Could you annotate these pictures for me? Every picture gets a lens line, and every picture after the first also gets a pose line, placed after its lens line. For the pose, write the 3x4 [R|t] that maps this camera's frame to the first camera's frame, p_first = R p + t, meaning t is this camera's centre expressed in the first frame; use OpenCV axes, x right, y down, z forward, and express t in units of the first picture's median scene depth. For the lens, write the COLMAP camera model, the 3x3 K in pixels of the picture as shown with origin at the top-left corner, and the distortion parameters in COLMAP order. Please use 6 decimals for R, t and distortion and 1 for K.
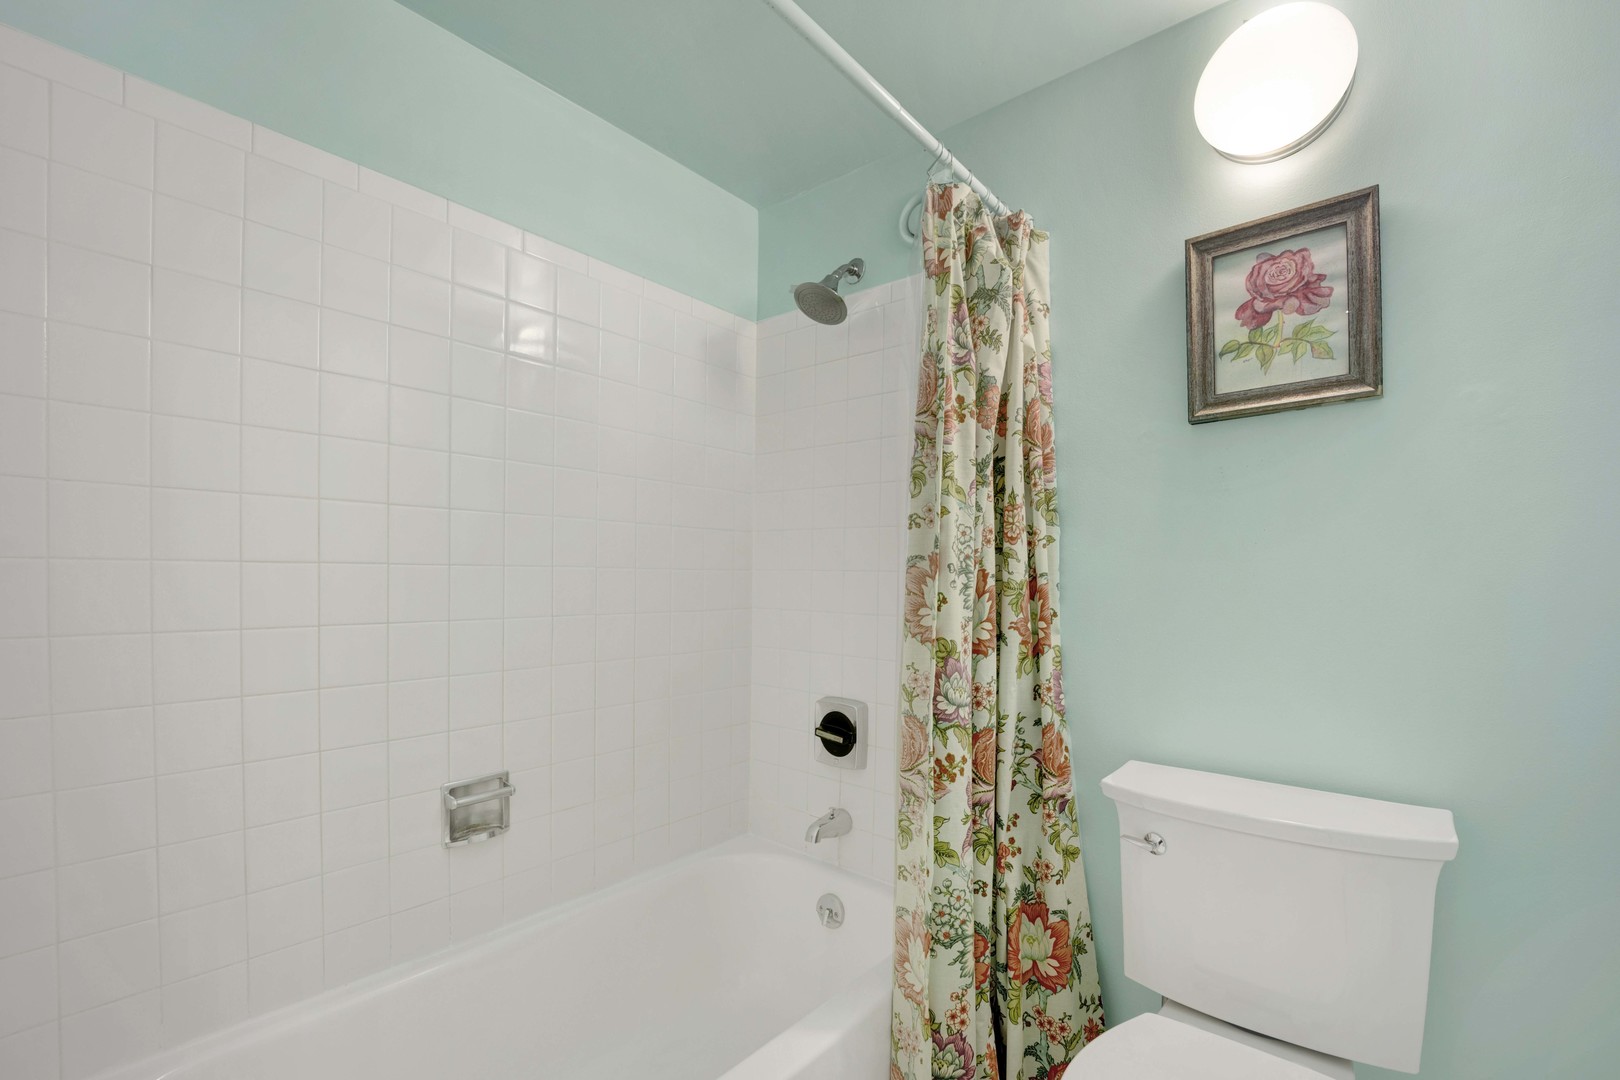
lens RADIAL K [[723.8, 0, 815.5], [0, 723.8, 594.0], [0, 0, 1]] dist [-0.003680, -0.017569]
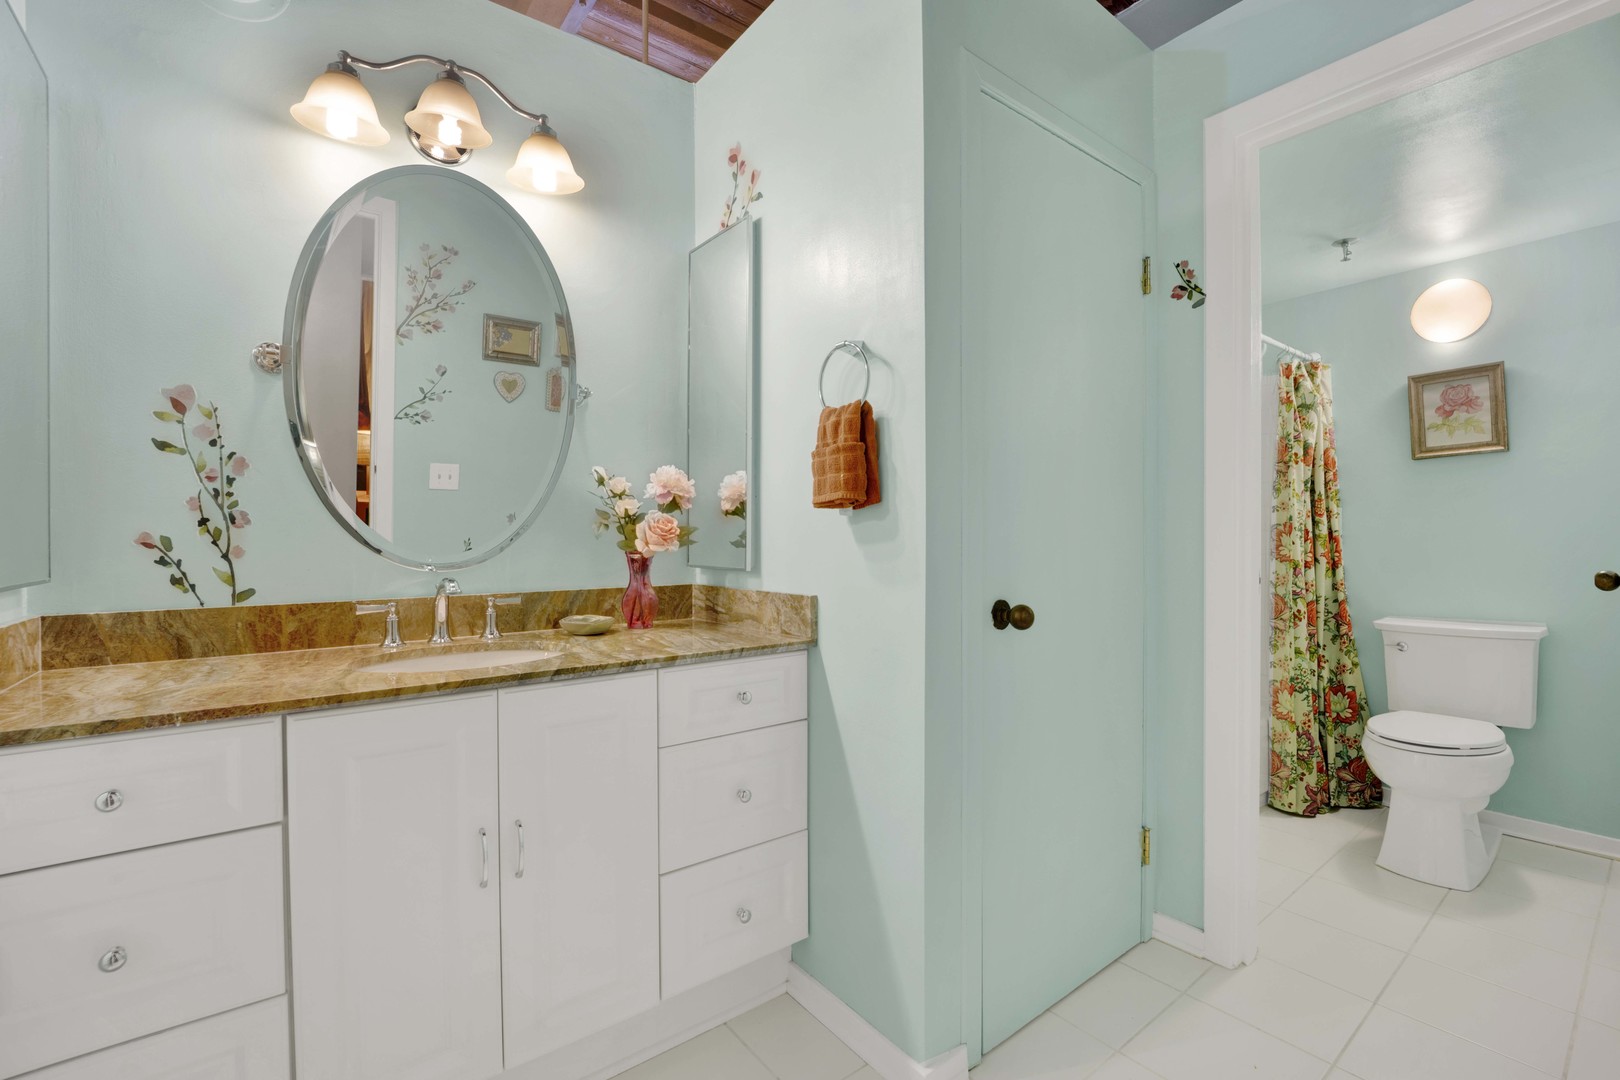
lens RADIAL K [[712.9, 0, 814.0], [0, 712.9, 537.3], [0, 0, 1]] dist [-0.016498, 0.000115]
pose [[0.973640, -0.020374, -0.227177, -0.762638], [0.015052, 0.999571, -0.025135, 0.022755], [0.227592, 0.021053, 0.973529, -1.475301]]
